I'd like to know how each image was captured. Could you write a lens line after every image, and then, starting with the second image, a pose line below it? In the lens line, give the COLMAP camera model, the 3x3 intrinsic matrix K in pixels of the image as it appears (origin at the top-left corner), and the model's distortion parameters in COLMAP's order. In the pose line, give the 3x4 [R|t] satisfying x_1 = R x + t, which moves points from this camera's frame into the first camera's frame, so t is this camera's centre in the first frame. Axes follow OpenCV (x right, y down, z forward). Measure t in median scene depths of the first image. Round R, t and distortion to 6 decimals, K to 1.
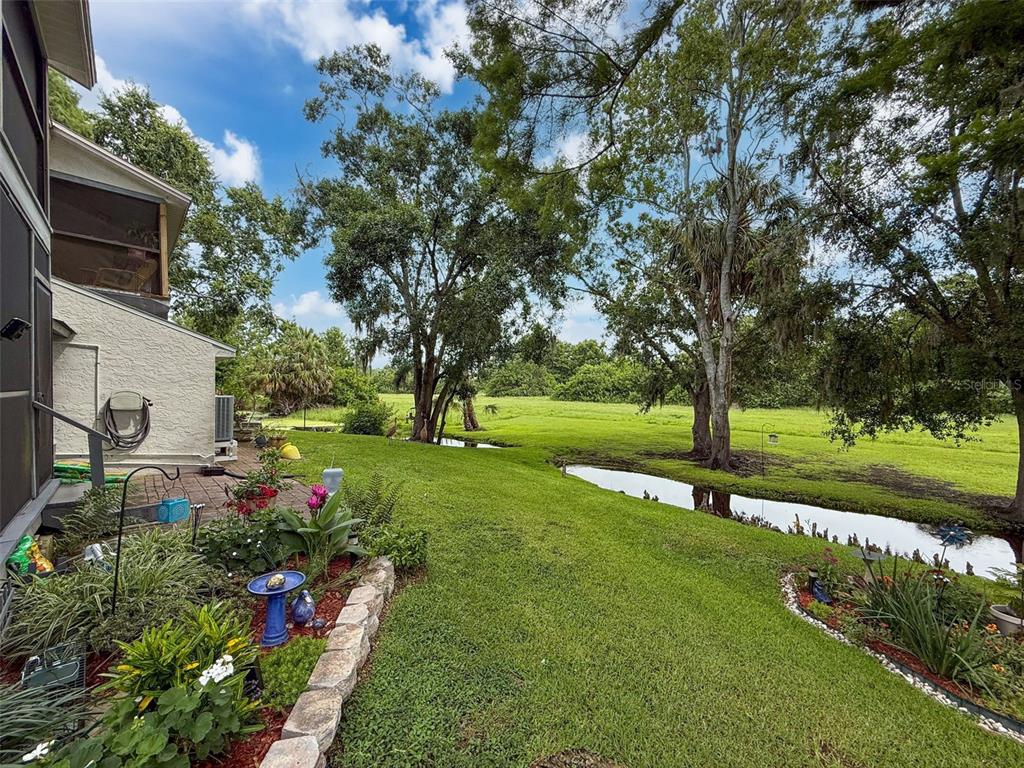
lens RADIAL K [[411.0, 0, 511.7], [0, 411.0, 385.1], [0, 0, 1]] dist [0.001286, 0.000026]
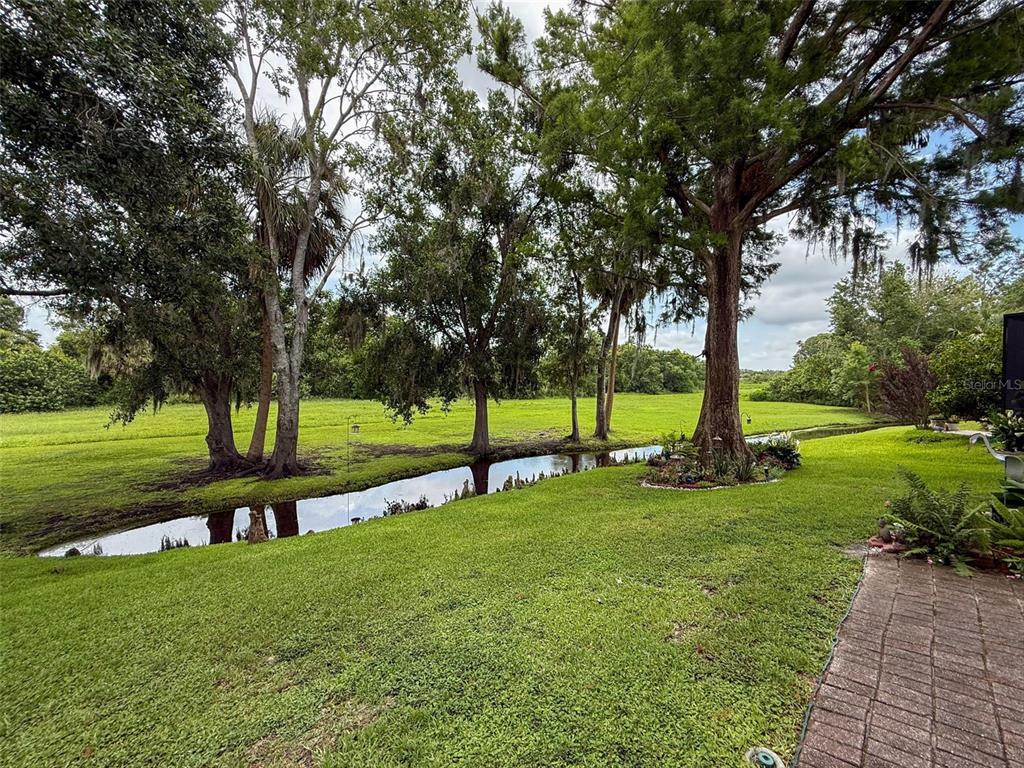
lens RADIAL K [[411.0, 0, 508.4], [0, 411.0, 382.8], [0, 0, 1]] dist [0.001286, 0.000026]
pose [[-0.027862, -0.006381, 0.999591, -0.351238], [0.000388, 0.999979, 0.006394, 0.006299], [-0.999612, 0.000566, -0.027859, 0.562220]]
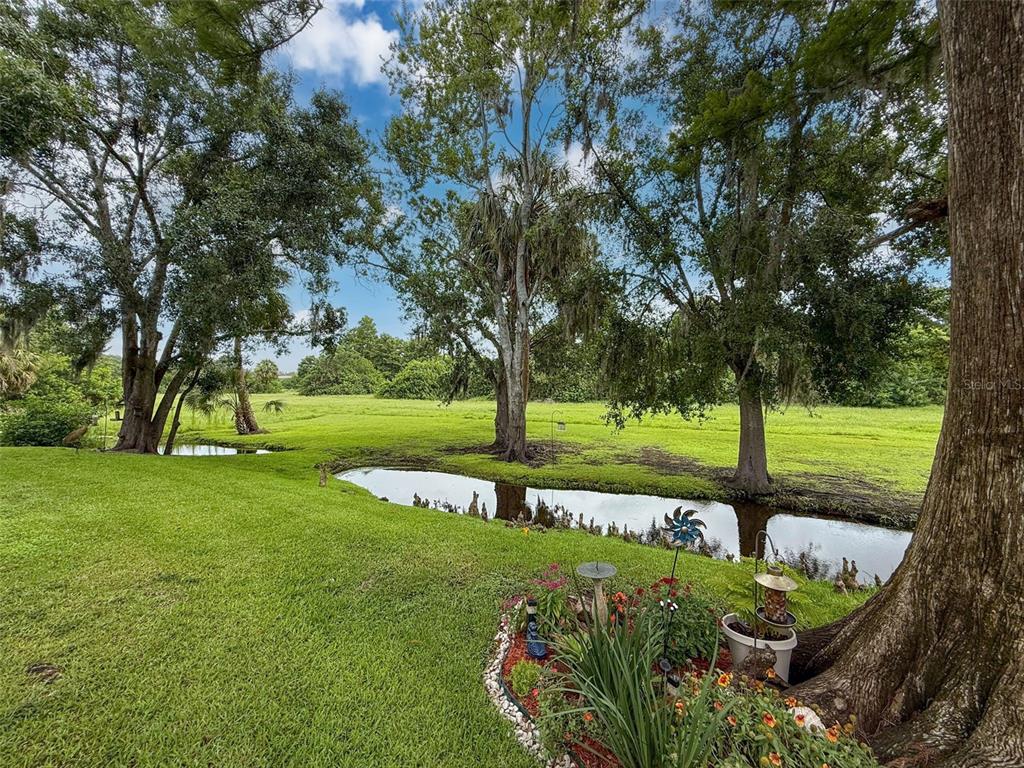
lens RADIAL K [[411.0, 0, 517.1], [0, 411.0, 385.0], [0, 0, 1]] dist [0.001286, 0.000026]
pose [[0.921343, 0.001582, 0.388747, 0.135103], [-0.001640, 0.999999, -0.000183, 0.027701], [-0.388747, -0.000469, 0.921345, 0.116947]]
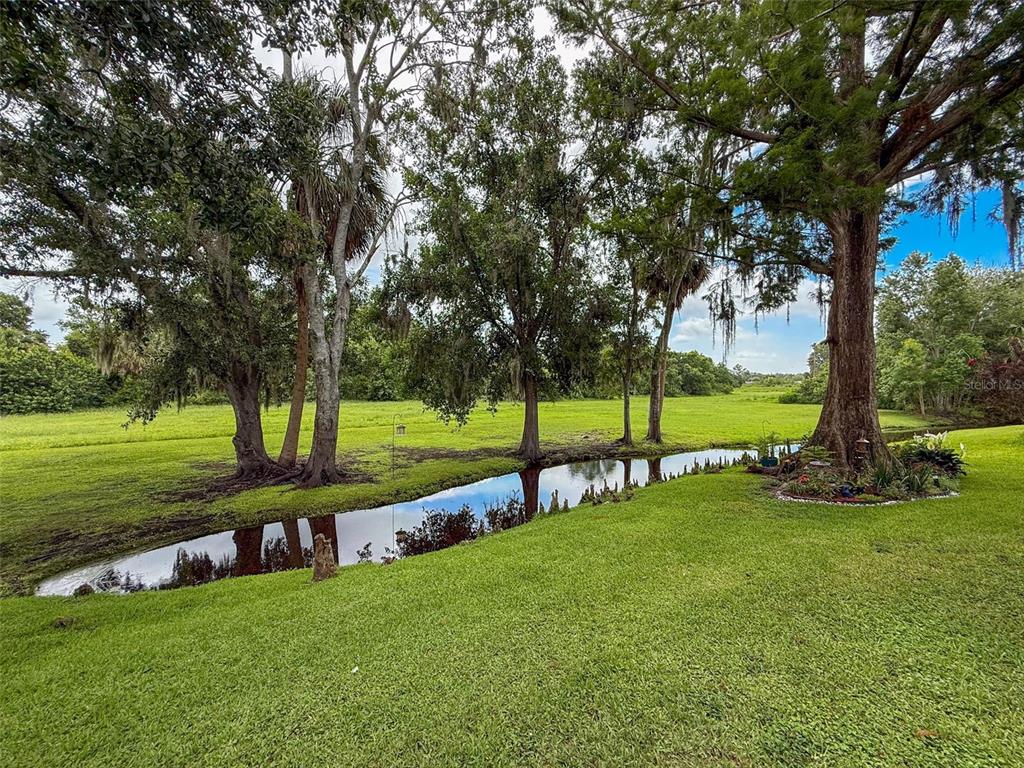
lens RADIAL K [[411.0, 0, 508.7], [0, 411.0, 383.0], [0, 0, 1]] dist [0.001286, 0.000026]
pose [[-0.019594, 0.002235, 0.999806, -0.238286], [-0.000203, 0.999997, -0.002240, 0.024740], [-0.999808, -0.000247, -0.019594, 0.679859]]
